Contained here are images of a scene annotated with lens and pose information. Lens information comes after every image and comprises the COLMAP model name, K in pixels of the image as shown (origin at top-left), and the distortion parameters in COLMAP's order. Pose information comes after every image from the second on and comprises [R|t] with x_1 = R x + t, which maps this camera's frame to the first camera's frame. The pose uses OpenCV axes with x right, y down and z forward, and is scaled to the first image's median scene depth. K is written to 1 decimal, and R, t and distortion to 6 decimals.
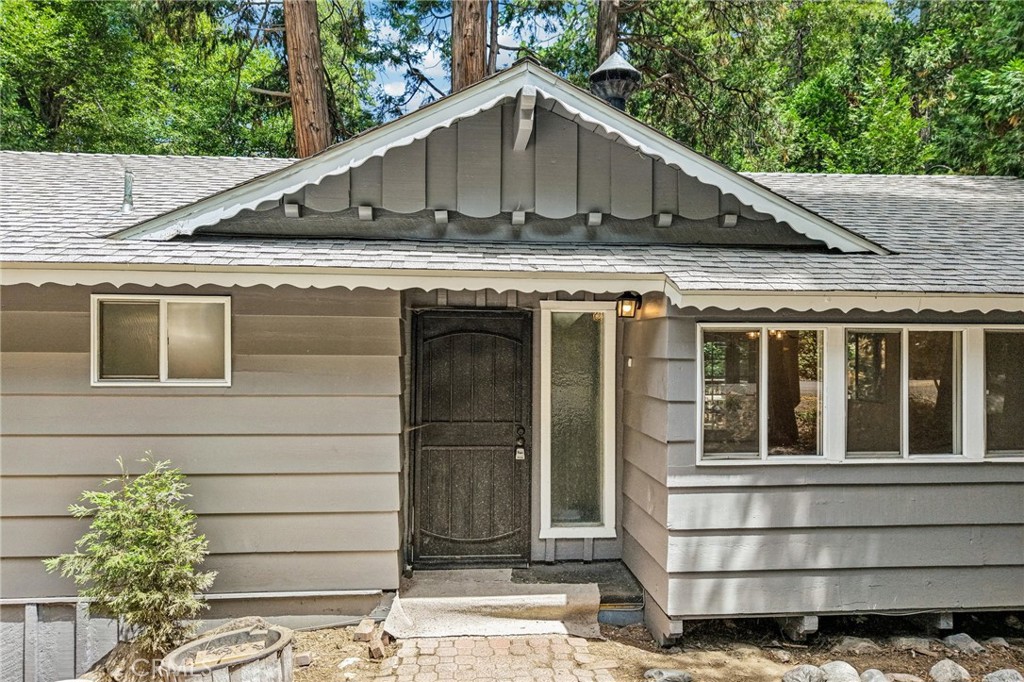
lens RADIAL K [[689.4, 0, 508.4], [0, 689.4, 351.3], [0, 0, 1]] dist [-0.007716, 0.000576]
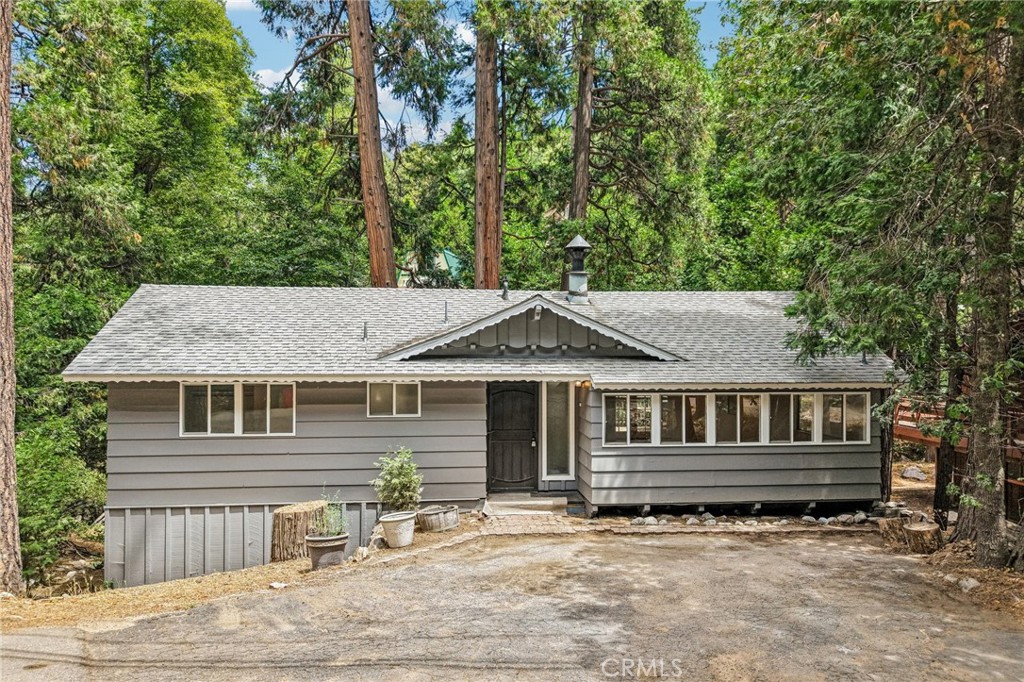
lens RADIAL K [[674.2, 0, 509.6], [0, 674.2, 343.6], [0, 0, 1]] dist [0.005328, 0.000409]
pose [[0.999810, -0.001680, 0.019410, -0.121713], [0.001934, 0.999913, -0.013077, -0.181023], [-0.019387, 0.013112, 0.999726, -1.447185]]
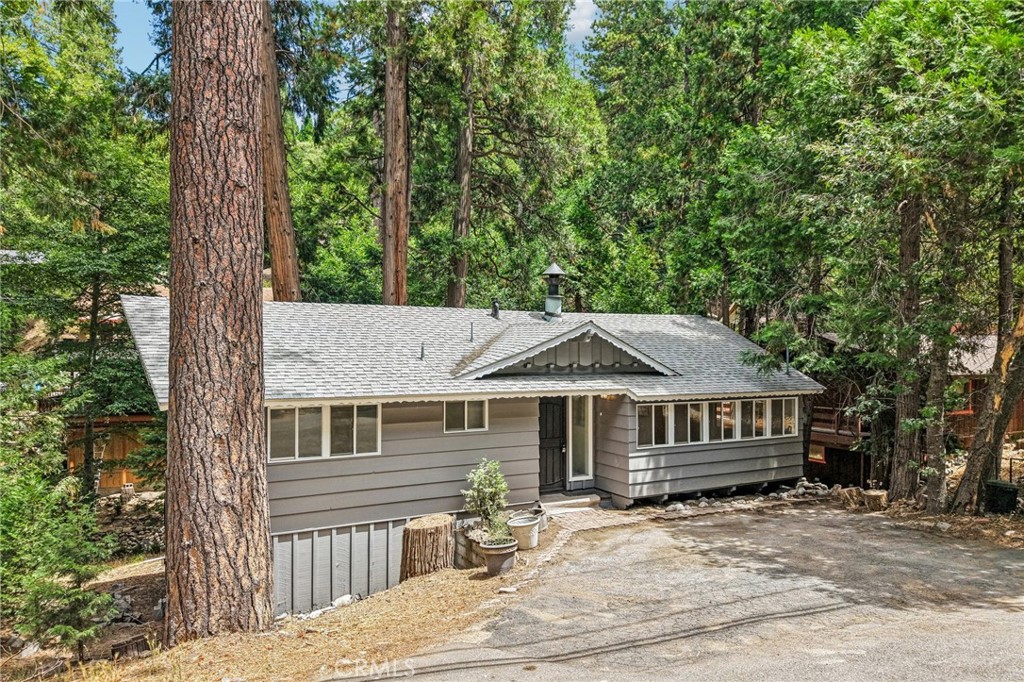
lens RADIAL K [[674.2, 0, 509.6], [0, 674.2, 343.6], [0, 0, 1]] dist [0.005328, 0.000409]
pose [[0.916685, 0.002595, 0.399602, -1.369737], [0.002827, 0.999912, -0.012977, -0.256823], [-0.399600, 0.013026, 0.916597, -1.471318]]
